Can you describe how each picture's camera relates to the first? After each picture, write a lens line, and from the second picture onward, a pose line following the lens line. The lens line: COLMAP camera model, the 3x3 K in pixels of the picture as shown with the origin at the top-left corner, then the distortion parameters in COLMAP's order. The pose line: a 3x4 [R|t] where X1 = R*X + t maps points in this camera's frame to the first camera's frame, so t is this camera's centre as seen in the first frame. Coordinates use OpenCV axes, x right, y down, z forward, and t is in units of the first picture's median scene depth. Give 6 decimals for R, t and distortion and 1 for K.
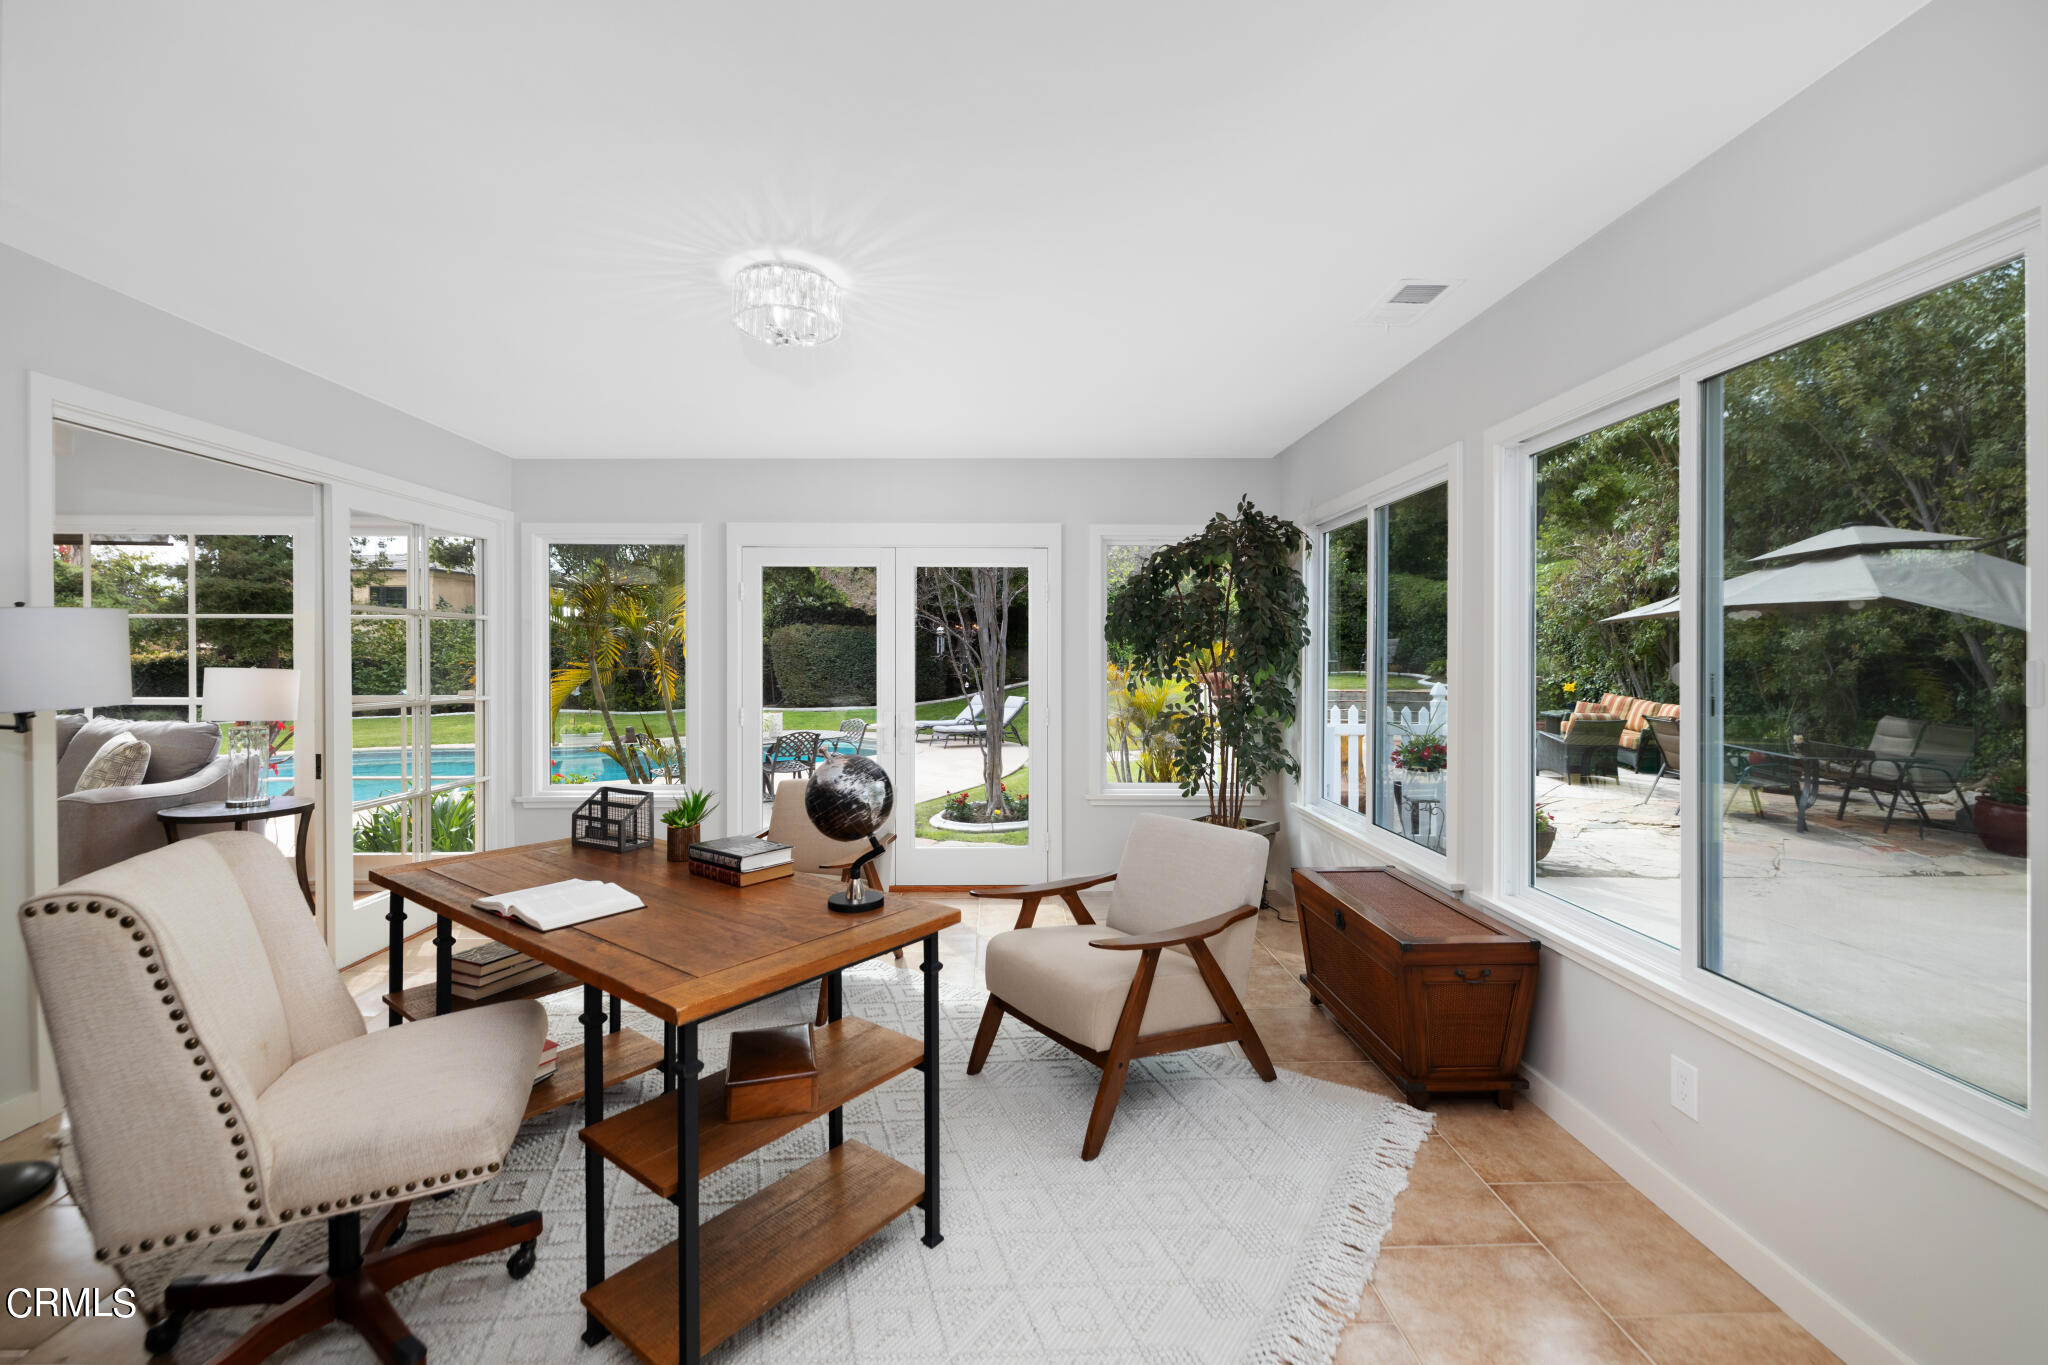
lens RADIAL K [[869.0, 0, 1023.4], [0, 869.0, 661.9], [0, 0, 1]] dist [0.001215, -0.000188]
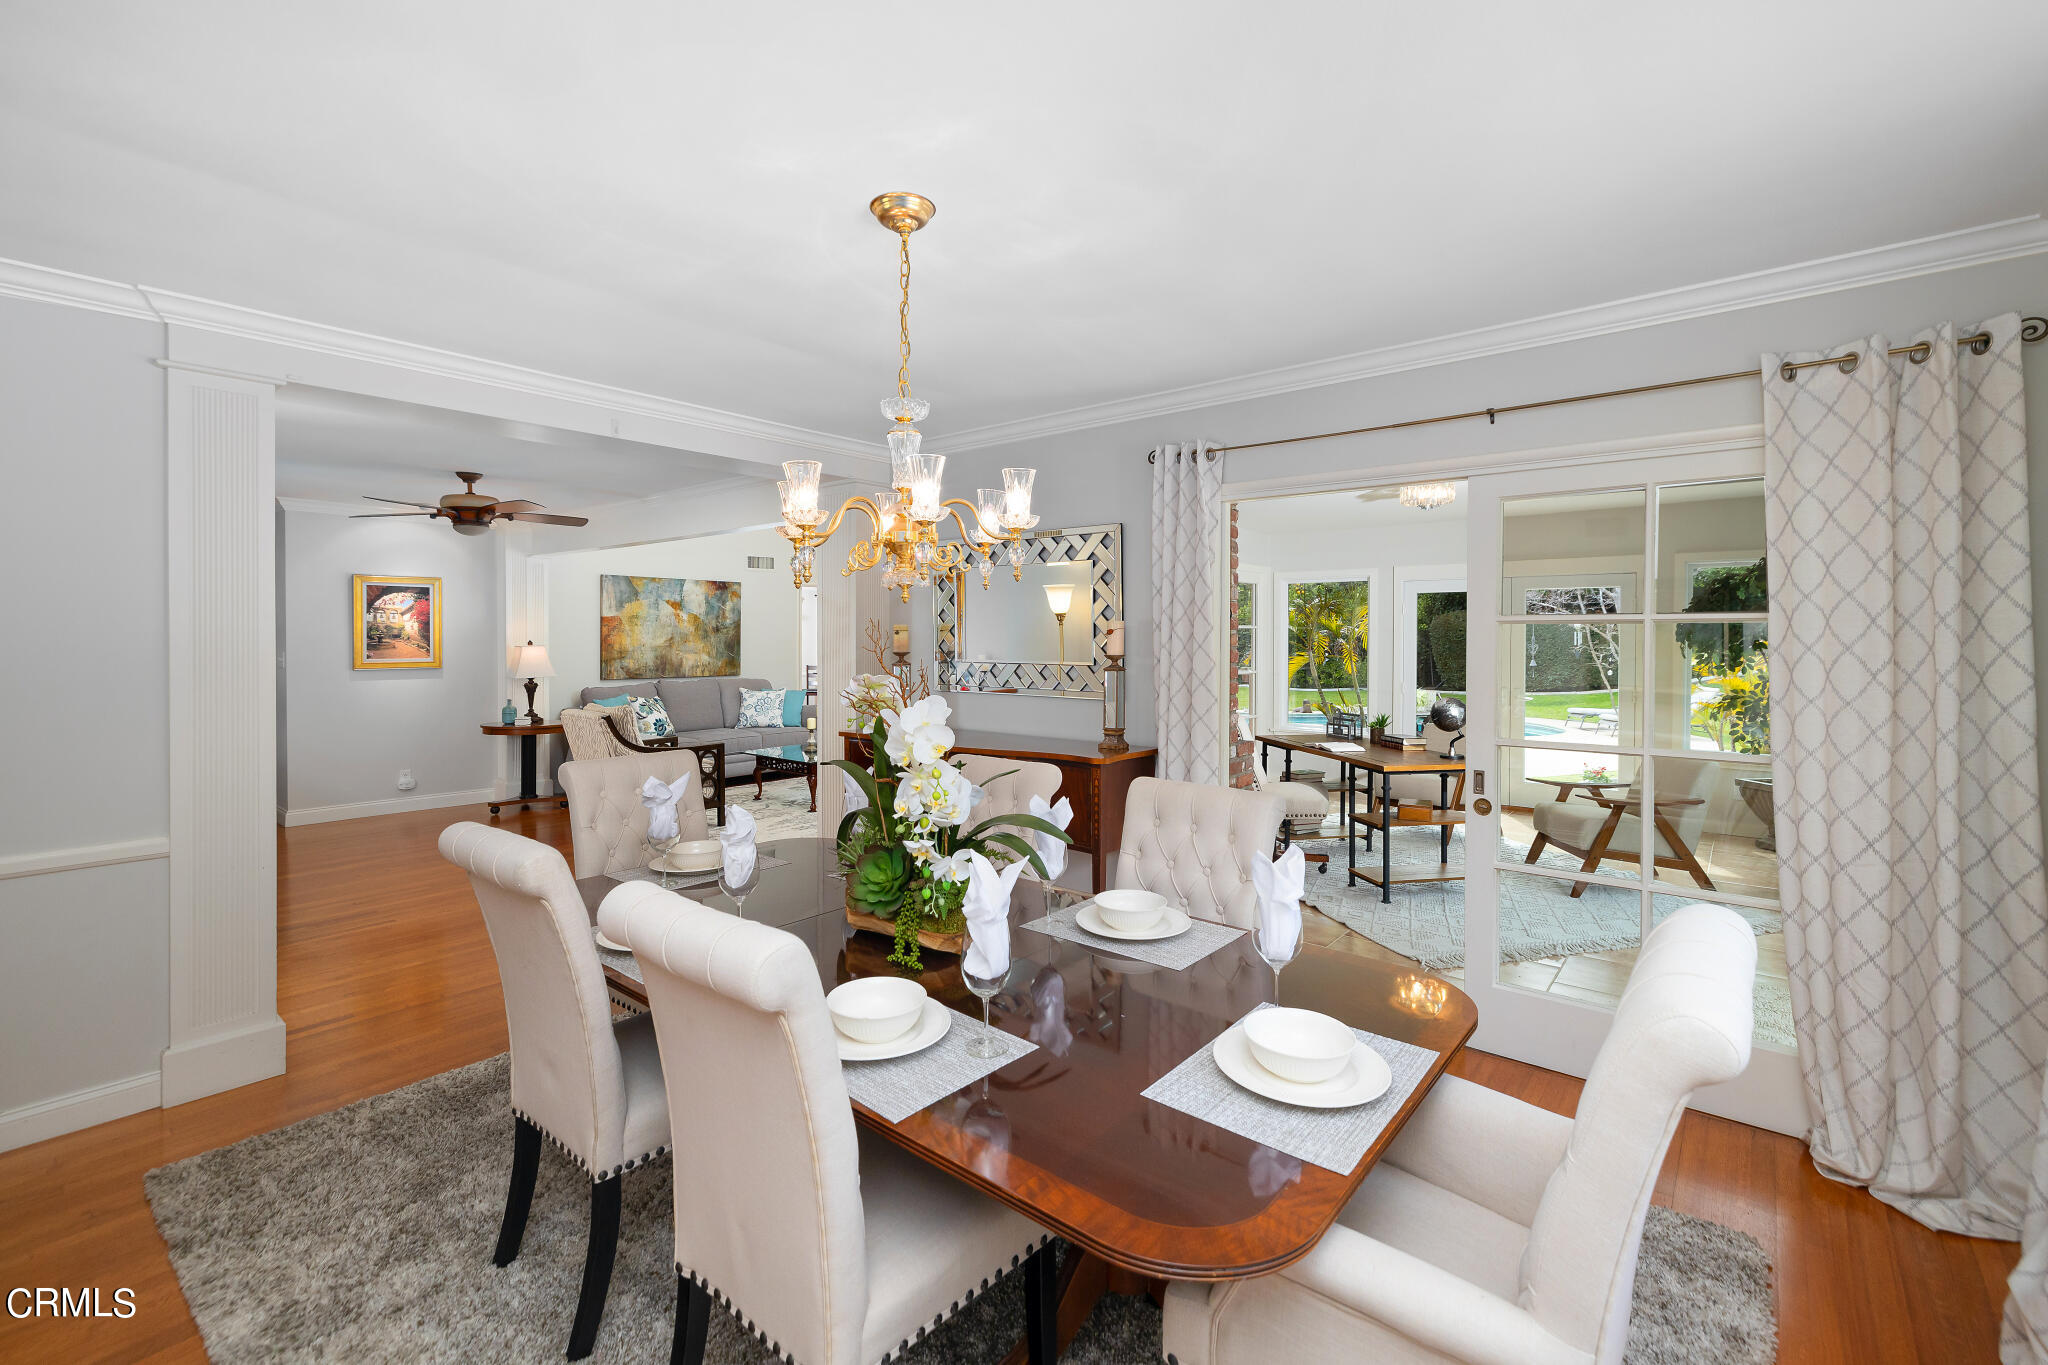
lens RADIAL K [[882.5, 0, 1025.4], [0, 882.5, 647.3], [0, 0, 1]] dist [-0.002008, -0.000142]
pose [[0.756930, 0.012049, -0.653385, 0.229690], [-0.011012, 0.999923, 0.005682, -0.012770], [0.653403, 0.002895, 0.757005, -0.740836]]
